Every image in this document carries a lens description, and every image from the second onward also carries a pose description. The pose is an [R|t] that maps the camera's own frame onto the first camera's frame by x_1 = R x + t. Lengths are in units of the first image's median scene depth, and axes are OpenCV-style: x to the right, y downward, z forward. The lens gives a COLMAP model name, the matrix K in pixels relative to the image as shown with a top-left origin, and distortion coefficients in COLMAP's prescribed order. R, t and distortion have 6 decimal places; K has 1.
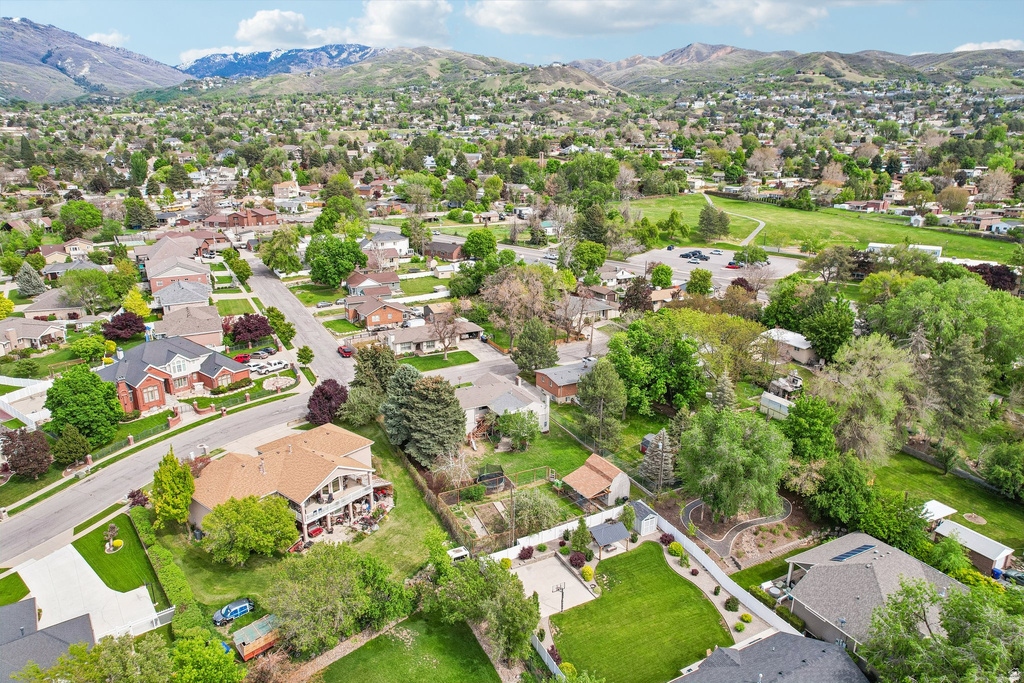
lens RADIAL K [[658.1, 0, 513.6], [0, 658.1, 343.6], [0, 0, 1]] dist [-0.084699, 0.074364]
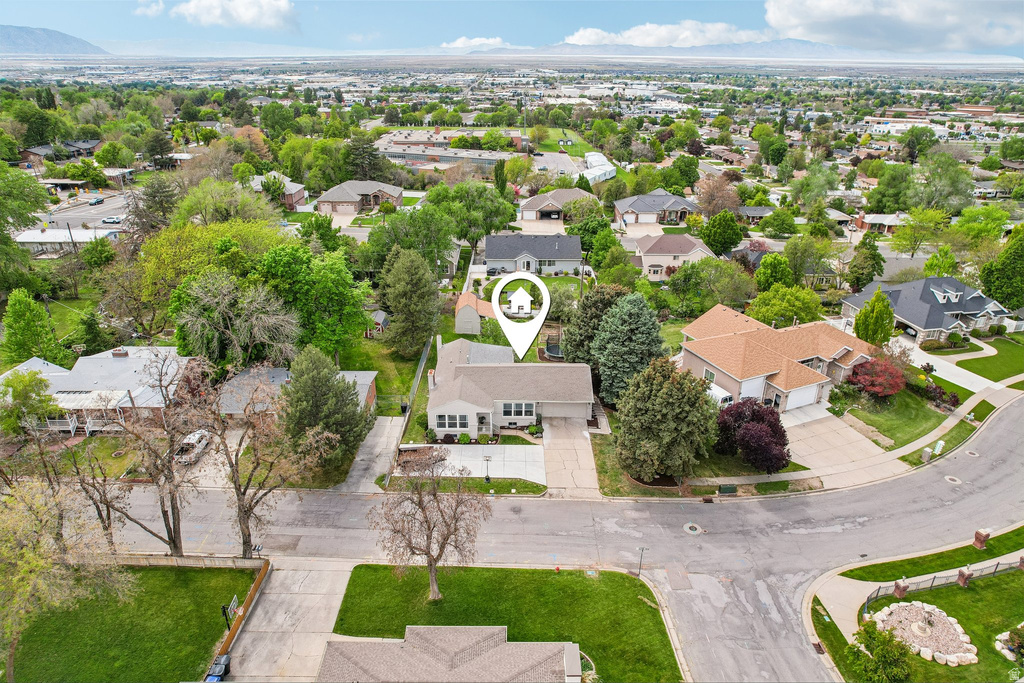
lens RADIAL K [[658.1, 0, 513.6], [0, 658.1, 343.6], [0, 0, 1]] dist [-0.084699, 0.074364]
pose [[-0.882833, -0.203296, 0.423411, -0.247279], [0.131301, 0.758713, 0.638055, -0.287134], [-0.450962, 0.618890, -0.643124, 1.094056]]
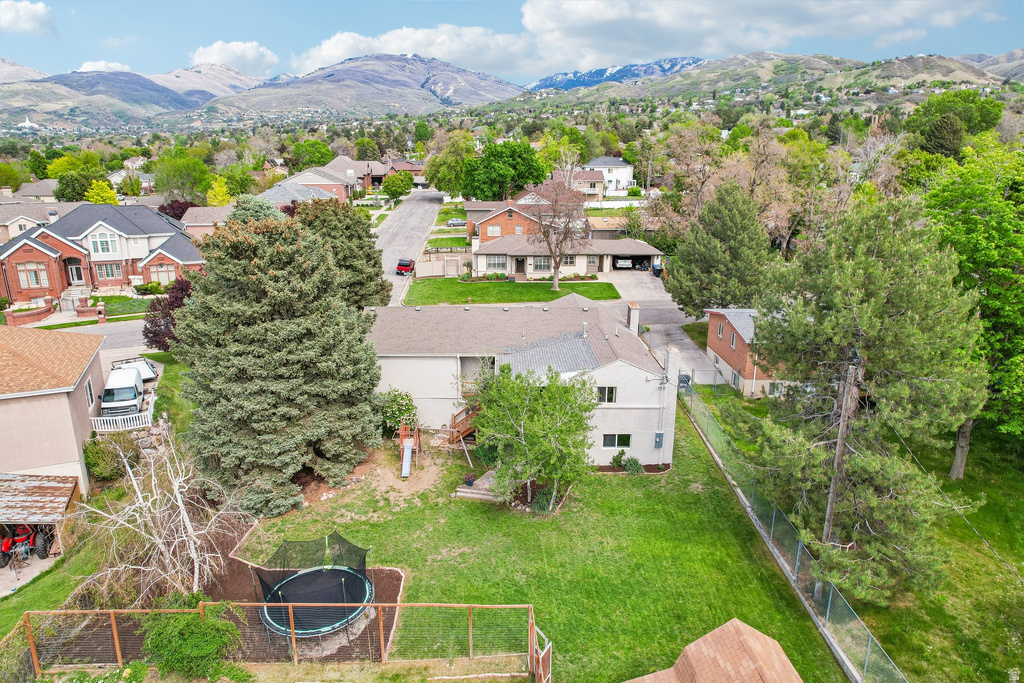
lens RADIAL K [[658.1, 0, 513.6], [0, 658.1, 343.6], [0, 0, 1]] dist [-0.084699, 0.074364]
pose [[0.891019, 0.118249, -0.438295, 0.088559], [-0.128270, 0.991716, 0.006796, 0.063534], [0.435468, 0.050165, 0.898806, 0.524555]]
